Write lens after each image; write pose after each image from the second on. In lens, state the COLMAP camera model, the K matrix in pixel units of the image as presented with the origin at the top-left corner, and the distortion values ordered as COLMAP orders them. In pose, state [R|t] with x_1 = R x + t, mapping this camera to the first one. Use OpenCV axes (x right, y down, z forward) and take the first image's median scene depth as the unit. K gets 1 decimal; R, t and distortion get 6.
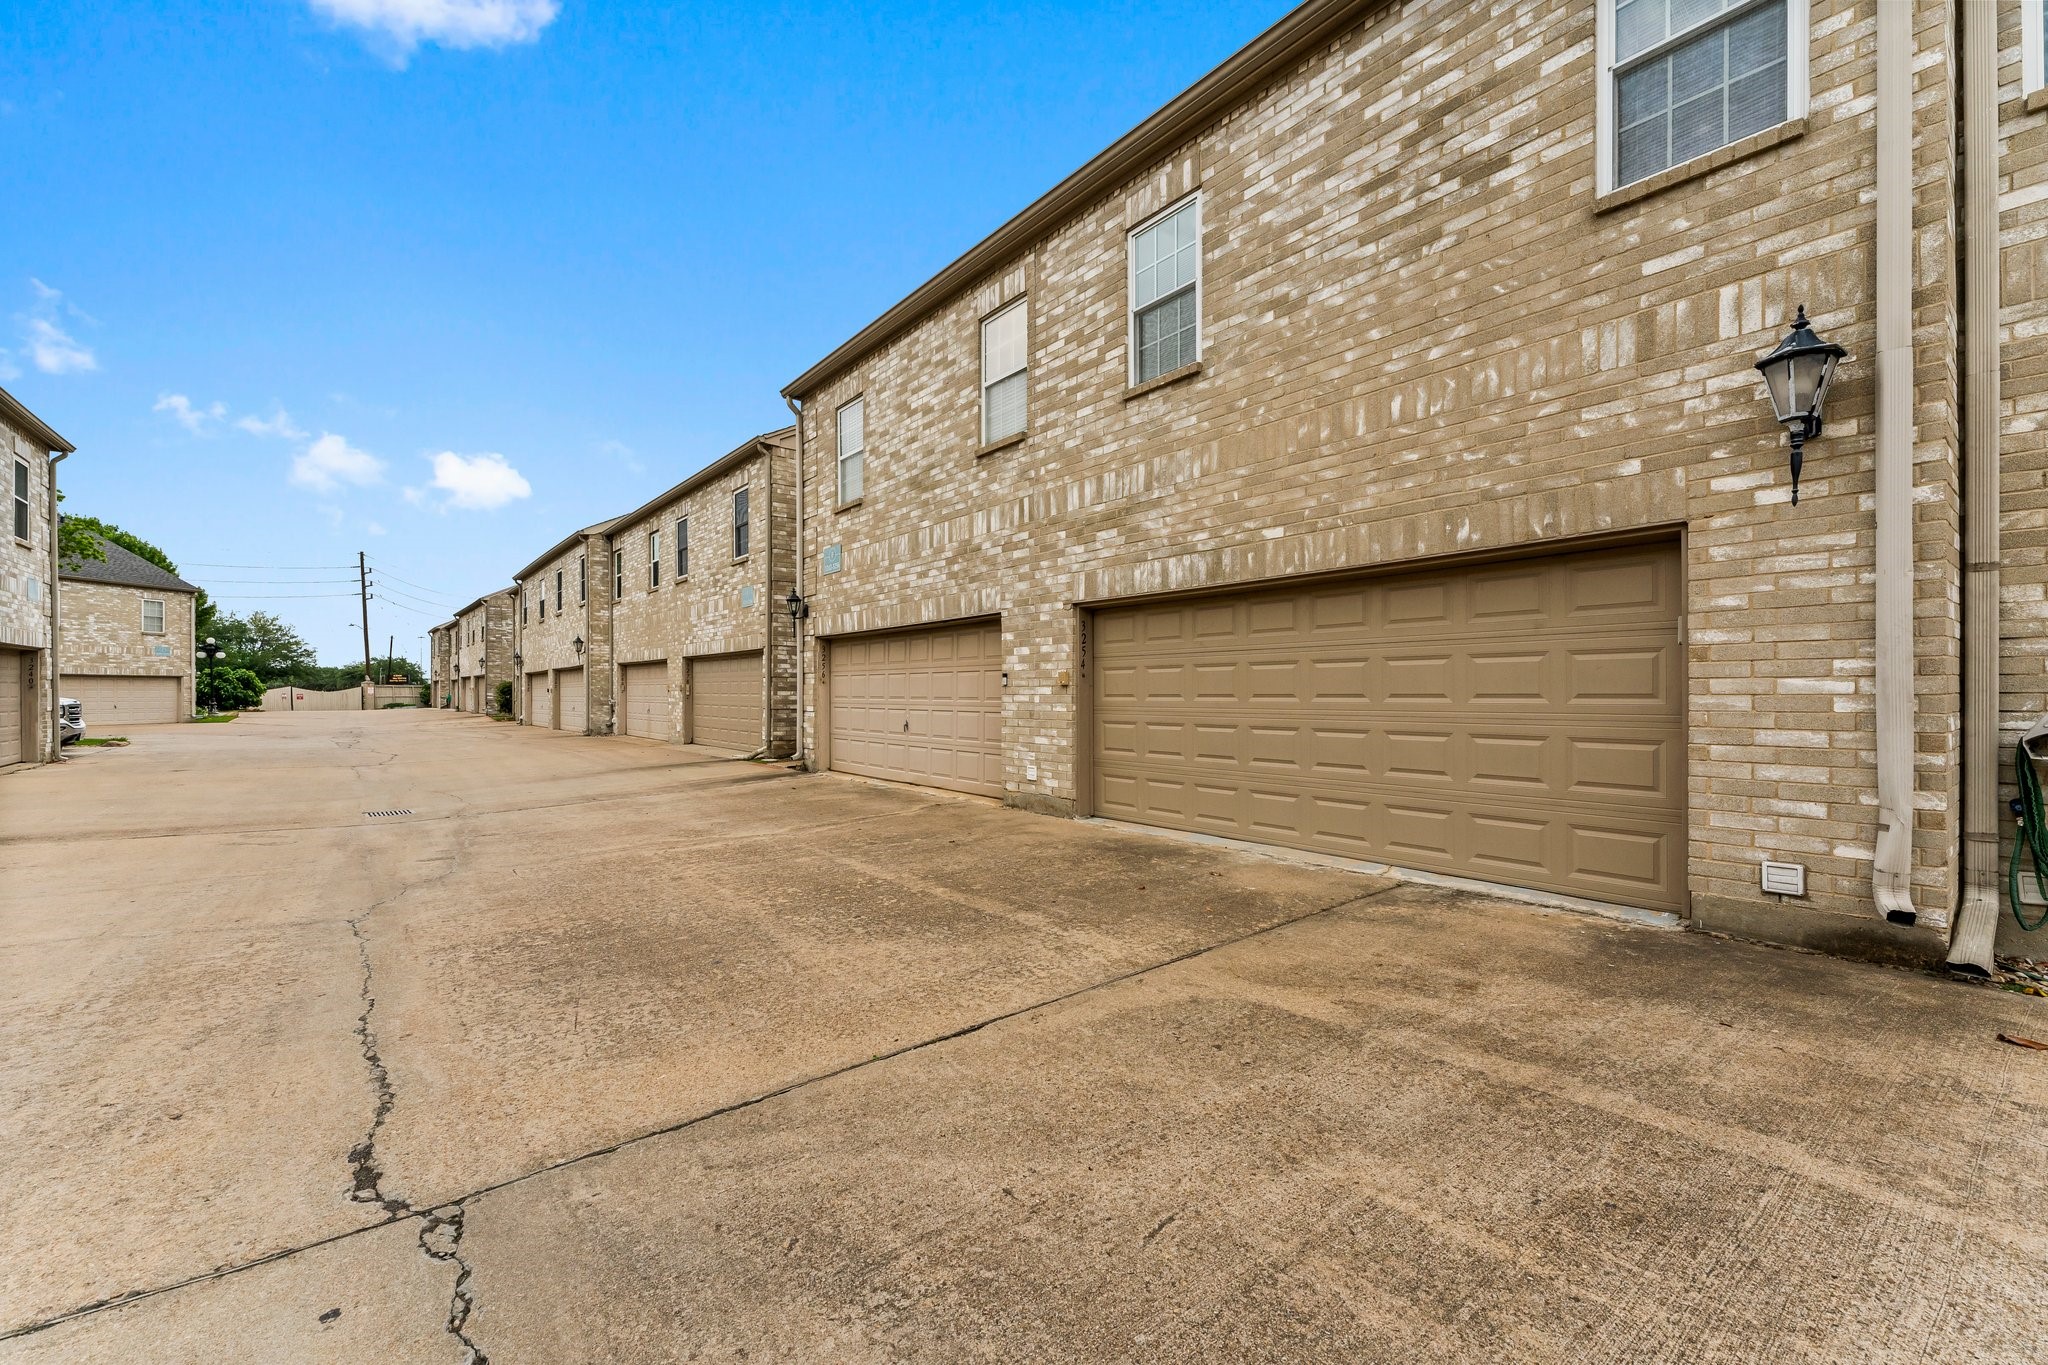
lens RADIAL K [[820.9, 0, 1022.1], [0, 820.9, 691.1], [0, 0, 1]] dist [-0.000924, 0.000785]
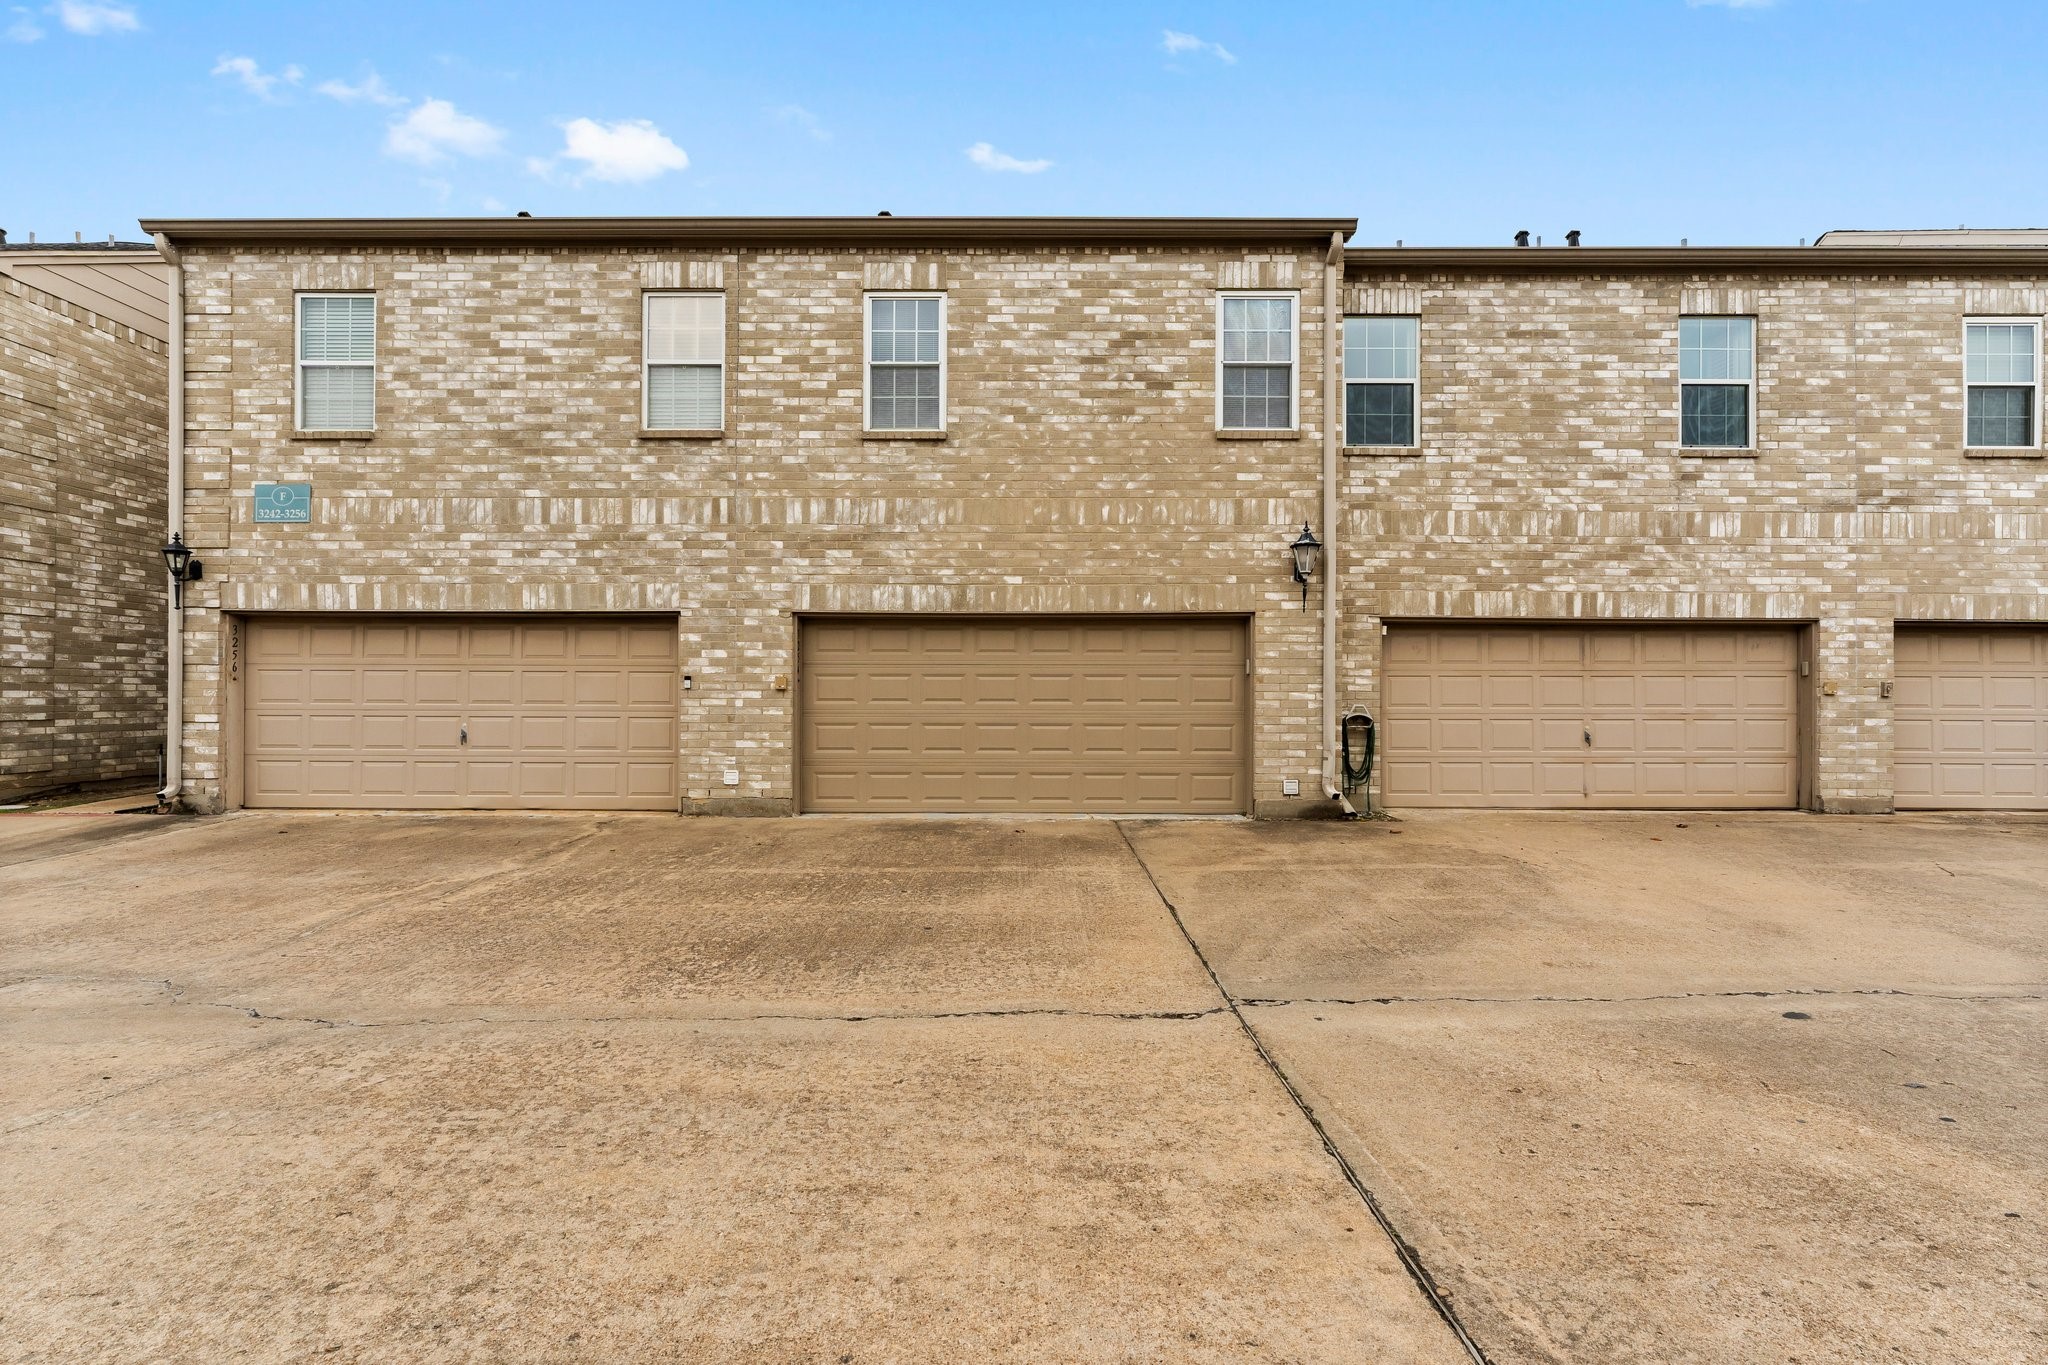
lens RADIAL K [[893.7, 0, 1027.4], [0, 893.7, 690.6], [0, 0, 1]] dist [-0.001085, -0.000393]
pose [[0.623328, 0.009973, 0.781897, -0.889286], [-0.006496, 0.999950, -0.007575, 0.001031], [-0.781933, -0.000358, 0.623362, 0.068043]]
